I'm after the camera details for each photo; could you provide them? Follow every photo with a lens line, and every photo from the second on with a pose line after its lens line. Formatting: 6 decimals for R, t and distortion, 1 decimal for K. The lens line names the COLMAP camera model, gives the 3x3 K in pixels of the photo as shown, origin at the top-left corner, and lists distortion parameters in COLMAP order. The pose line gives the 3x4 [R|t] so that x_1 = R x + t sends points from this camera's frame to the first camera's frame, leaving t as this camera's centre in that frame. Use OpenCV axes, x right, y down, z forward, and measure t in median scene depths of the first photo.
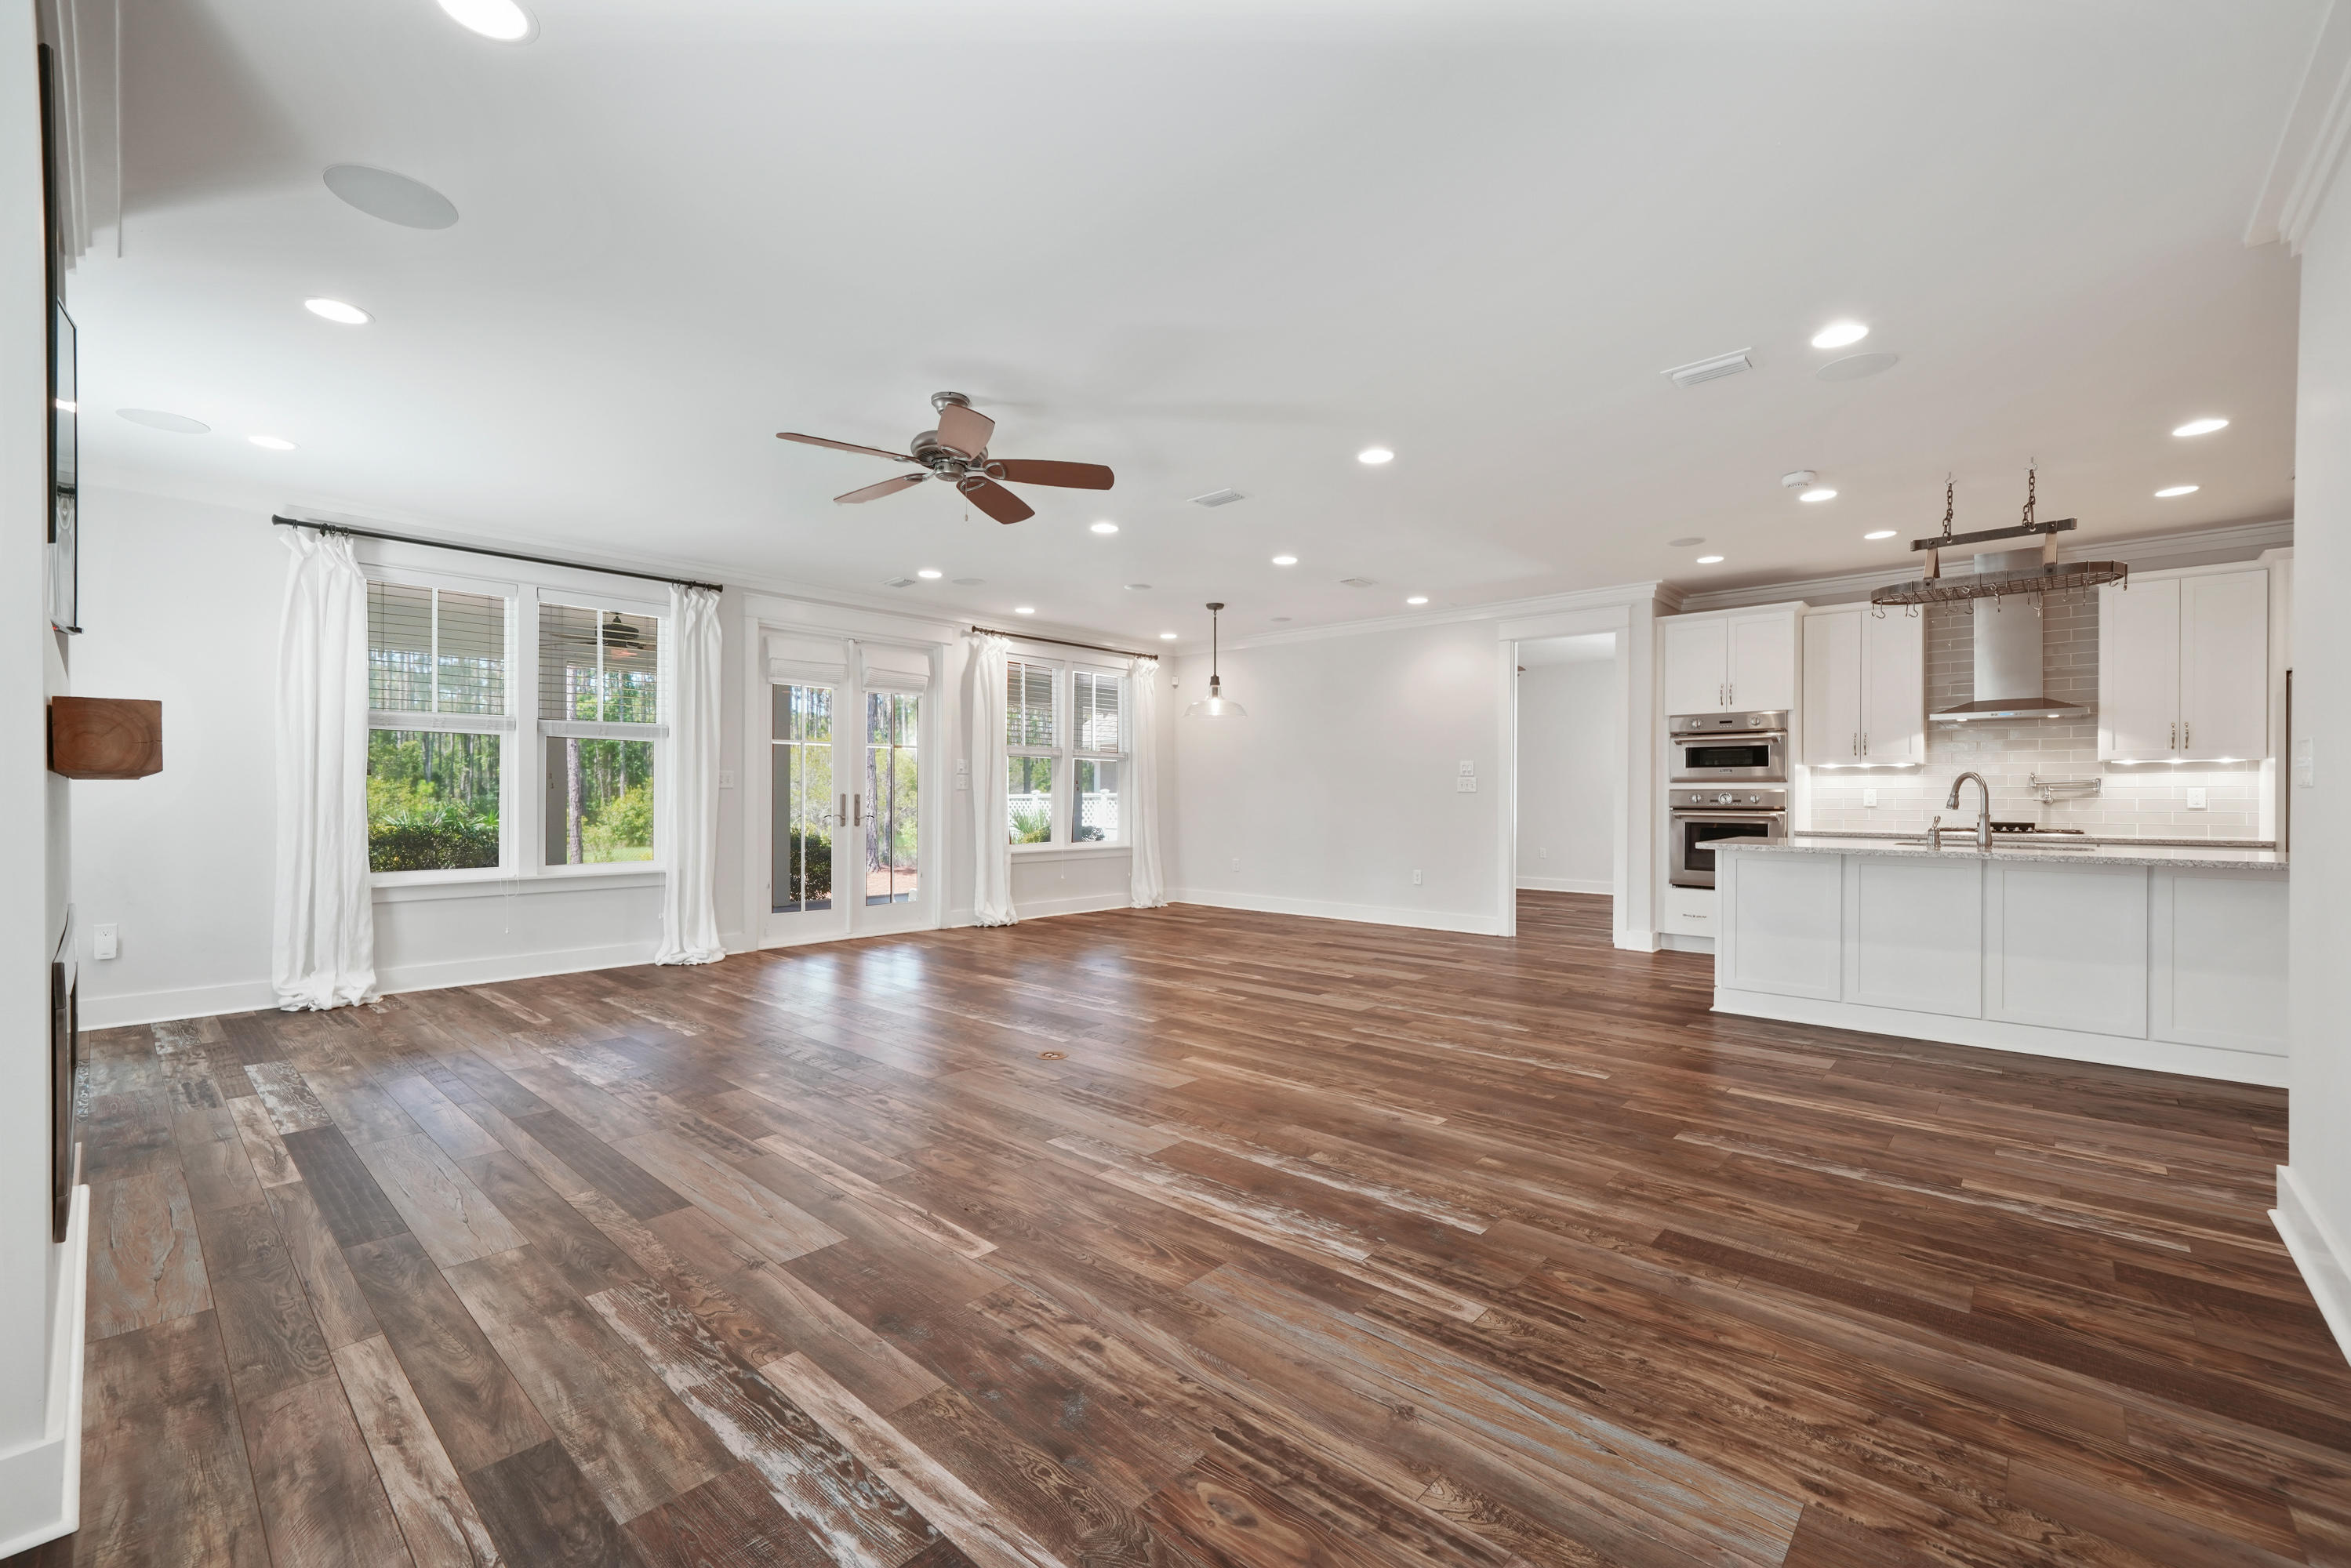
lens RADIAL K [[972.6, 0, 1168.2], [0, 972.6, 802.4], [0, 0, 1]] dist [-0.002426, 0.005165]
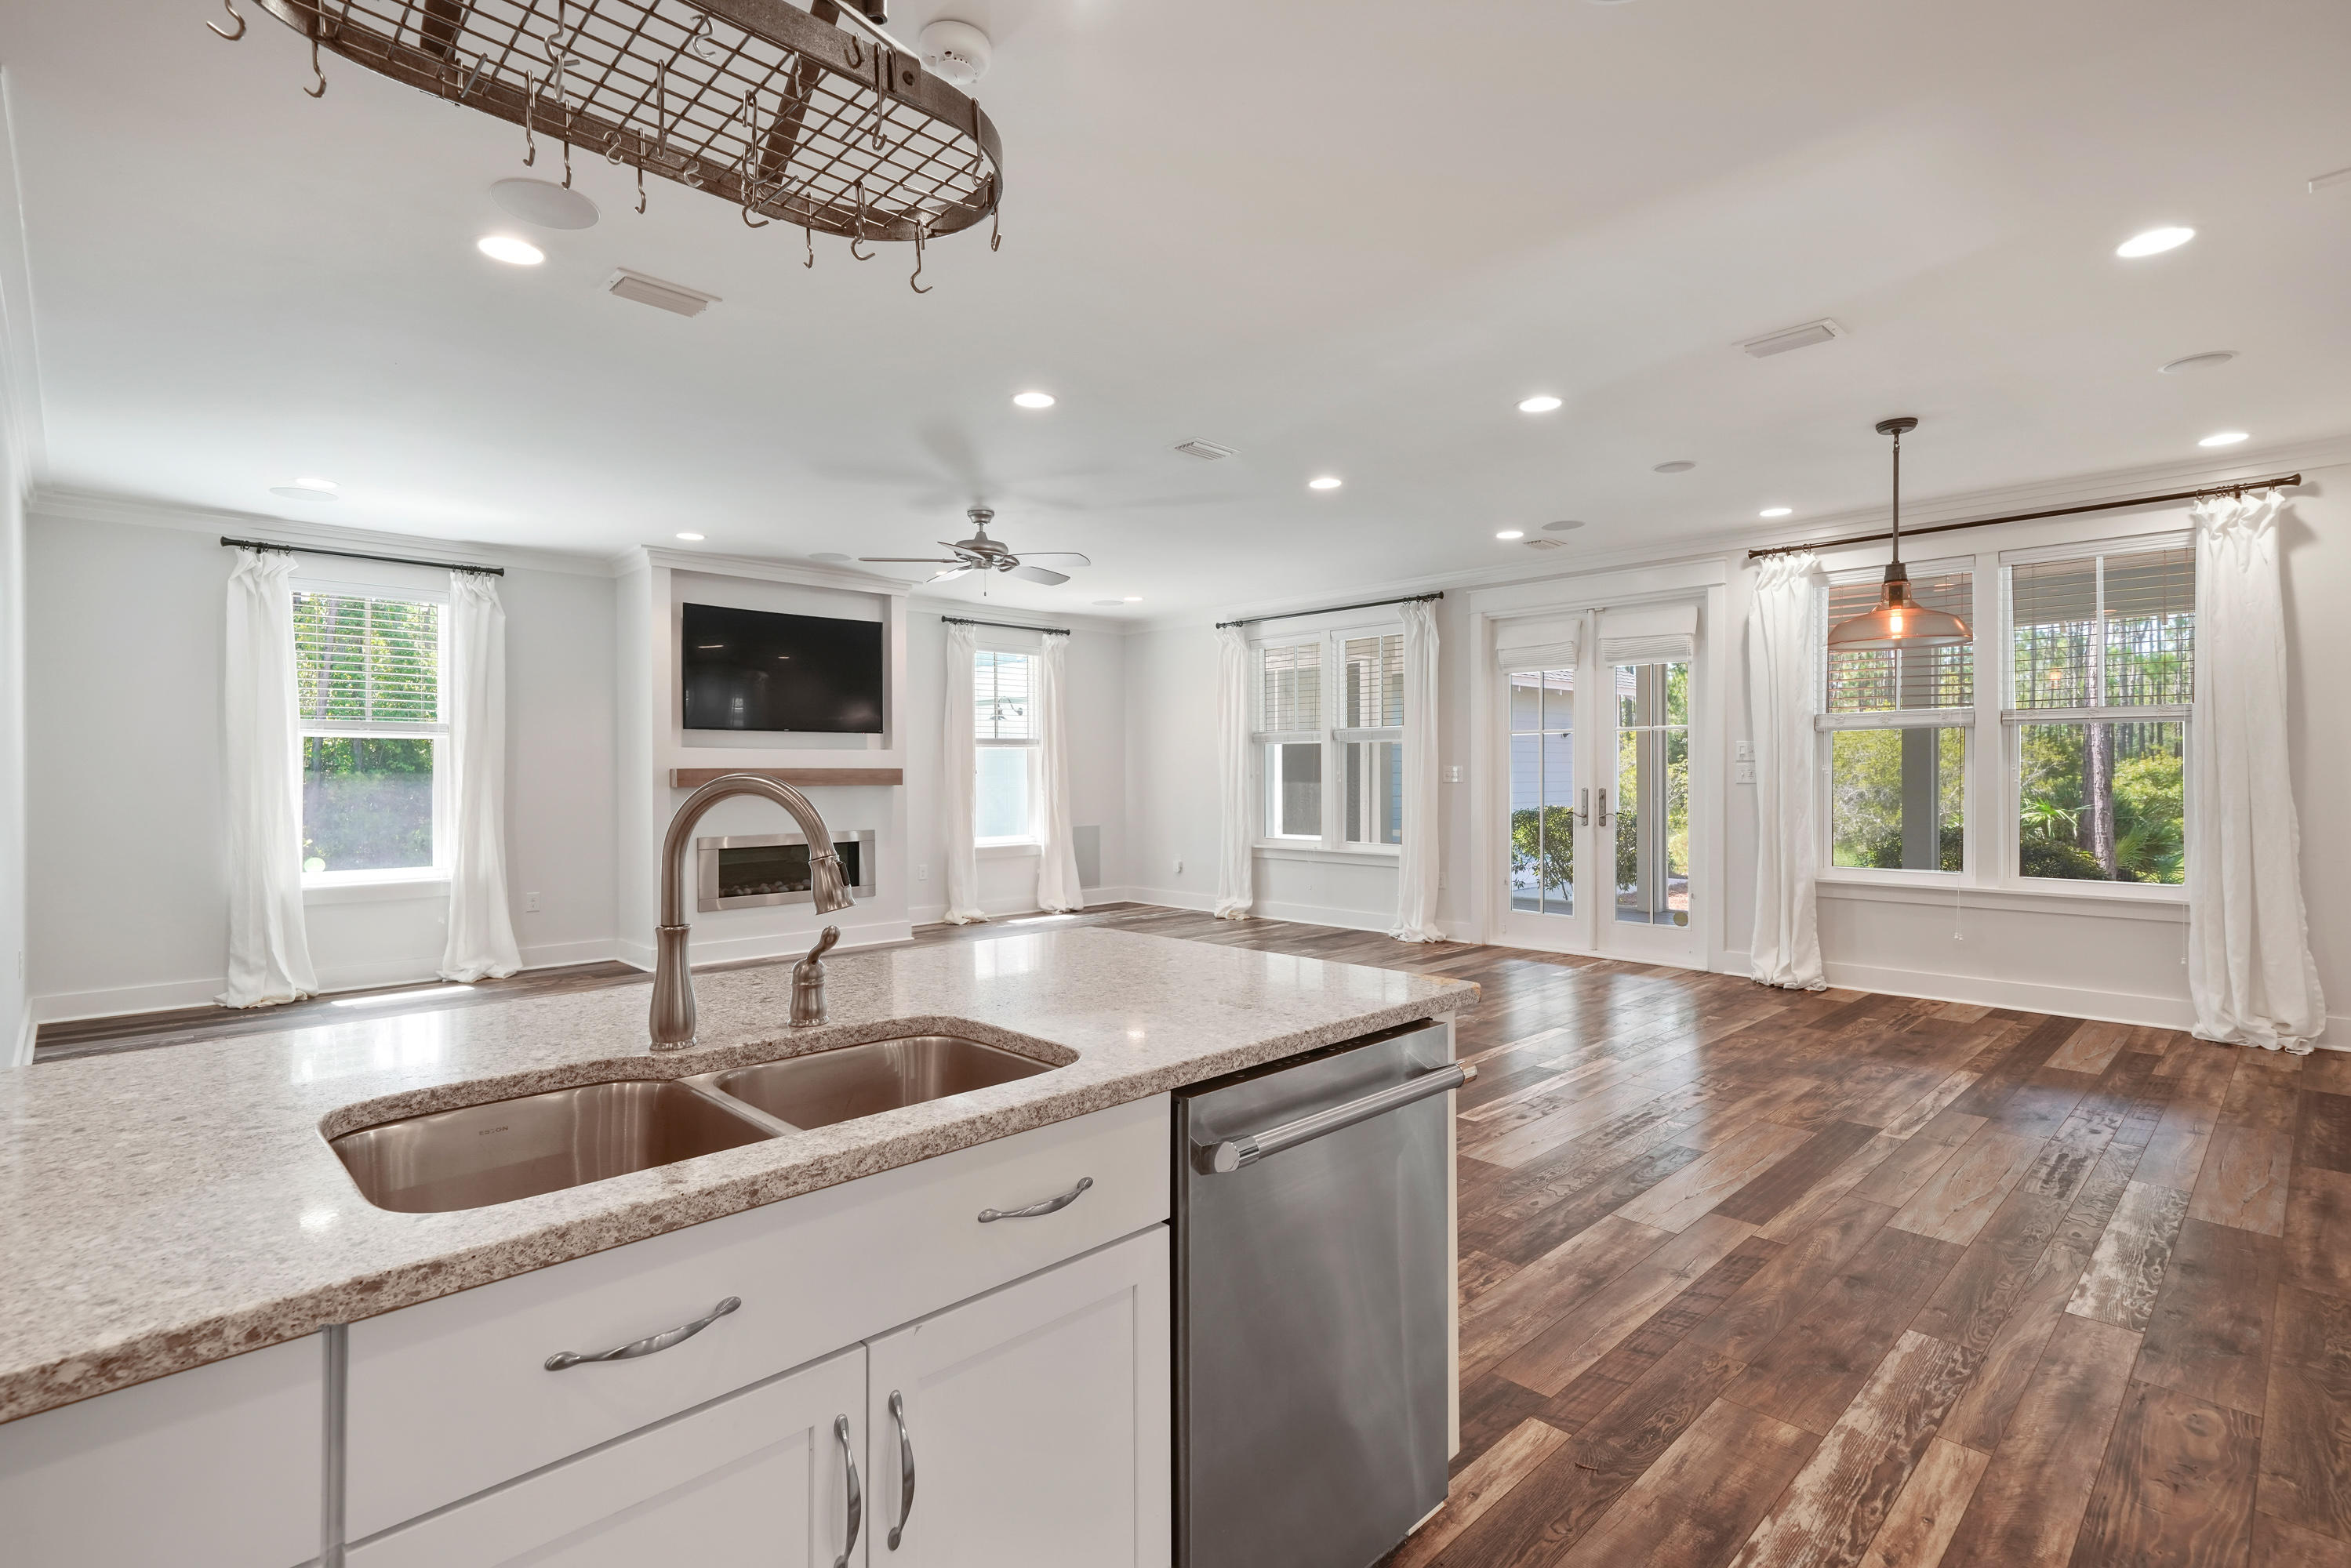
lens RADIAL K [[1115.9, 0, 1176.0], [0, 1115.9, 776.1], [0, 0, 1]] dist [0.005638, 0.004897]
pose [[-0.060673, 0.000438, -0.998158, 0.855536], [-0.004597, 0.999989, 0.000718, -0.023596], [0.998147, 0.004632, -0.060671, 0.865359]]
